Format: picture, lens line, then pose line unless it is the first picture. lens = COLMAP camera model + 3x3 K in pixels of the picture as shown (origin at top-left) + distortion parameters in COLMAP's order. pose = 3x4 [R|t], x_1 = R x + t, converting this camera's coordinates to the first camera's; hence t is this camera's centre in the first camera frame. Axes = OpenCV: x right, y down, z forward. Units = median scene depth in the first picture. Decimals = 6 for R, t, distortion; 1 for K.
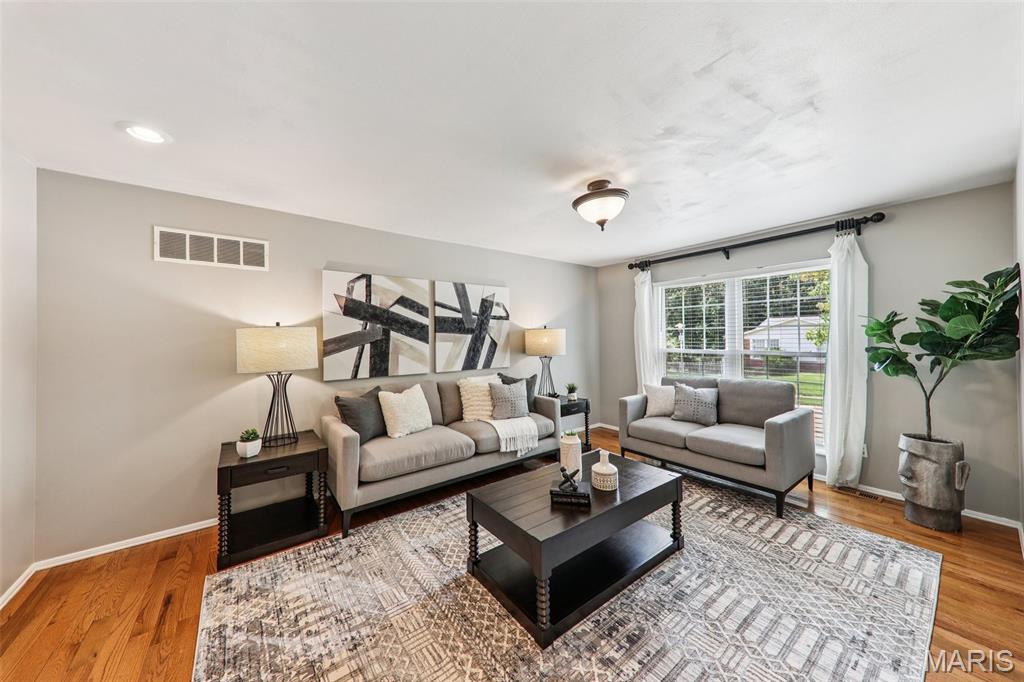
lens RADIAL K [[353.3, 0, 516.2], [0, 353.3, 336.0], [0, 0, 1]] dist [0.022232, -0.003298]
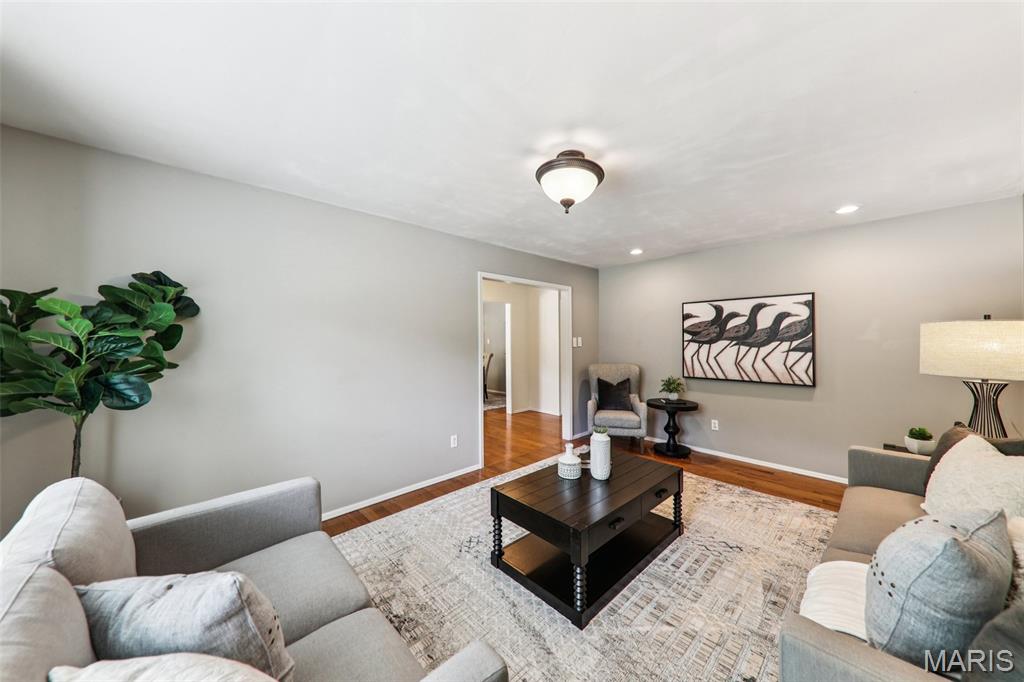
lens RADIAL K [[353.3, 0, 516.7], [0, 353.3, 344.7], [0, 0, 1]] dist [0.022232, -0.003298]
pose [[-0.994563, 0.018088, -0.102557, 0.315228], [0.016725, 0.999760, 0.014126, -0.002458], [0.102788, 0.012334, -0.994627, 1.258695]]
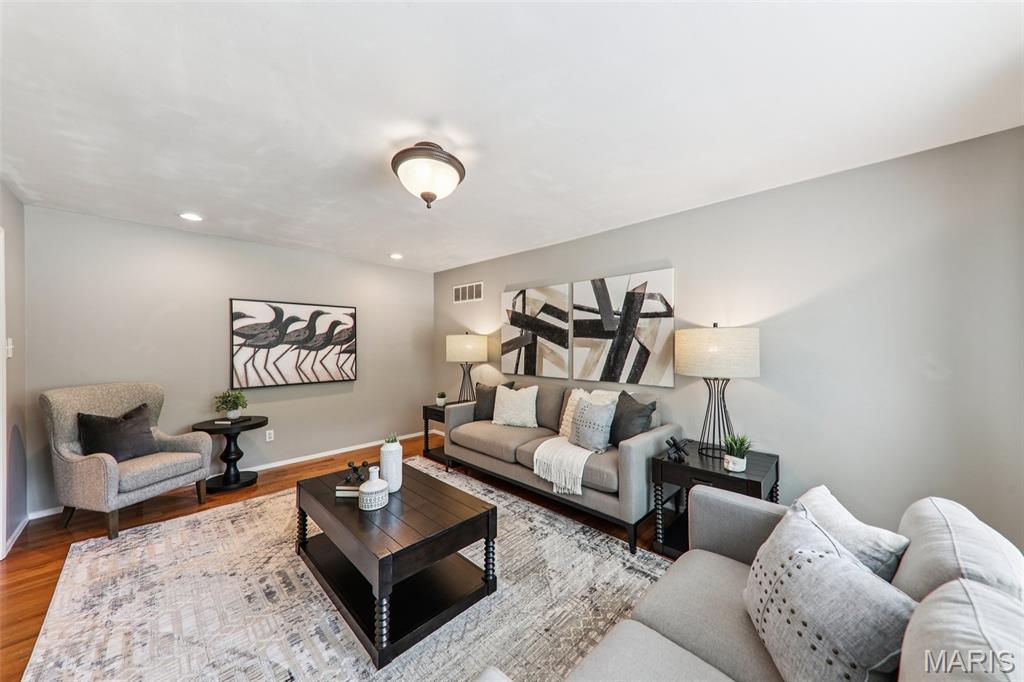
lens RADIAL K [[353.3, 0, 514.1], [0, 353.3, 348.0], [0, 0, 1]] dist [0.022232, -0.003298]
pose [[0.140089, 0.024365, -0.989839, 0.731827], [0.001172, 0.999692, 0.024774, -0.004404], [0.990138, -0.004630, 0.140018, 0.746055]]
